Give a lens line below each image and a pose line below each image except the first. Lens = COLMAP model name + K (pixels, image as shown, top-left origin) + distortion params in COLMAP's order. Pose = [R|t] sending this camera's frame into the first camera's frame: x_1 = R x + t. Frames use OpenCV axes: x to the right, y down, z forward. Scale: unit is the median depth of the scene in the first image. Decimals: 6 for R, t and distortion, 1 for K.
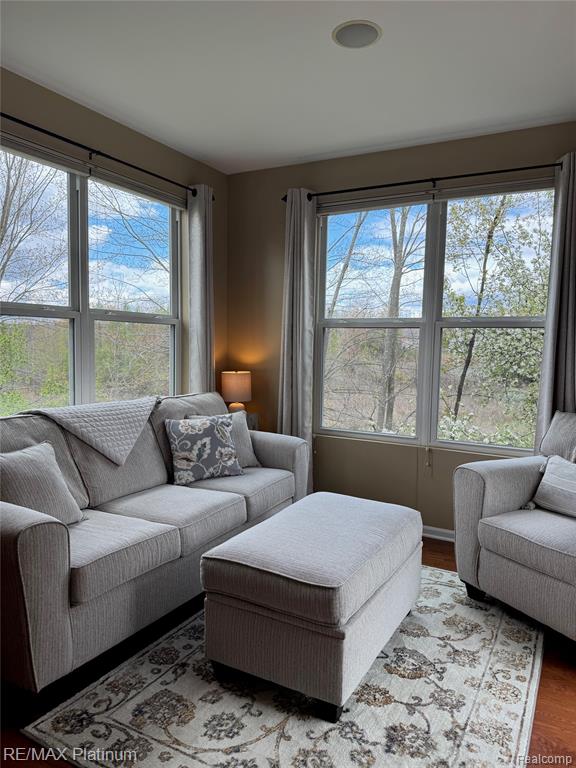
lens RADIAL K [[542.8, 0, 288.4], [0, 542.8, 383.3], [0, 0, 1]] dist [0.060633, -0.068237]
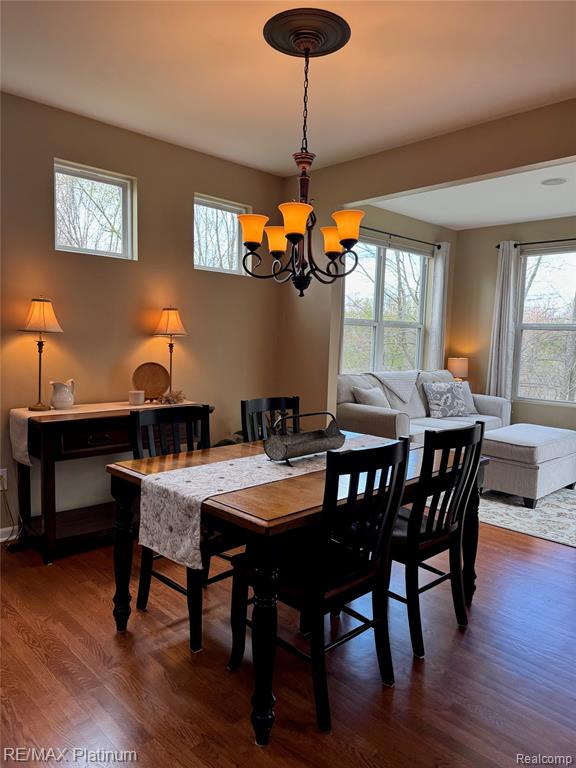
lens RADIAL K [[542.8, 0, 285.6], [0, 542.8, 388.3], [0, 0, 1]] dist [0.060633, -0.068237]
pose [[0.954665, 0.032806, -0.295869, -0.131570], [-0.028845, 0.999426, 0.017745, 0.066631], [0.296281, -0.008406, 0.955064, -0.819020]]
